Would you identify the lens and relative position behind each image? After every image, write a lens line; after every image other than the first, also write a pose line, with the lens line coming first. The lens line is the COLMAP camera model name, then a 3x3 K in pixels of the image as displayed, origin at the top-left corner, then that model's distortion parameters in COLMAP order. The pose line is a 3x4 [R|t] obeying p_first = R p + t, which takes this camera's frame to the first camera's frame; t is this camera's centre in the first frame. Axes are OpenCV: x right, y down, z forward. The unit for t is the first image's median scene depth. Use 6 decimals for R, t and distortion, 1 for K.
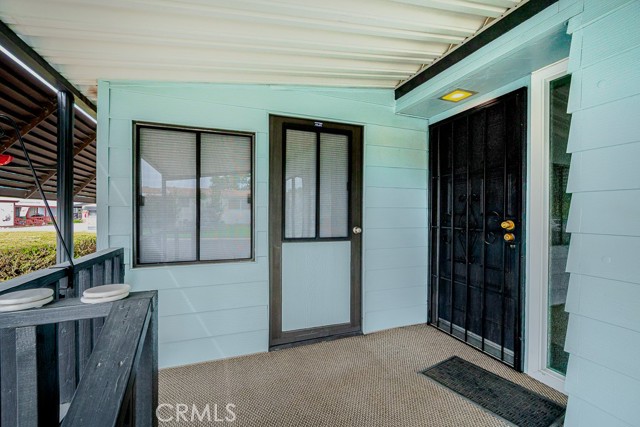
lens RADIAL K [[294.2, 0, 320.0], [0, 294.2, 213.5], [0, 0, 1]] dist [0.000701, 0.000108]
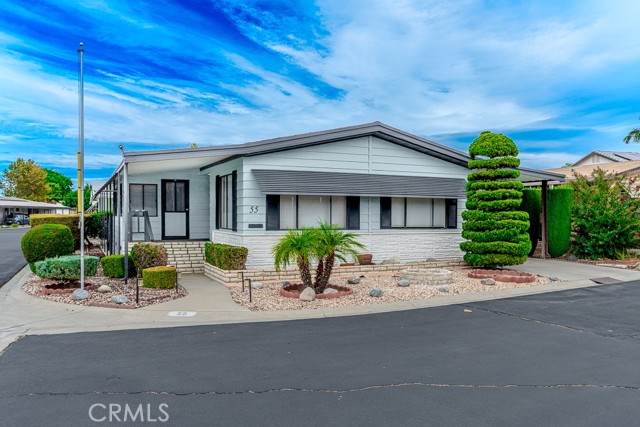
lens RADIAL K [[517.1, 0, 320.0], [0, 517.1, 213.5], [0, 0, 1]] dist [-0.006439, -0.001427]
pose [[0.995988, -0.001242, 0.089476, 1.210980], [0.001351, 0.999998, -0.001151, 0.117779], [-0.089475, 0.001268, 0.995988, -5.564467]]
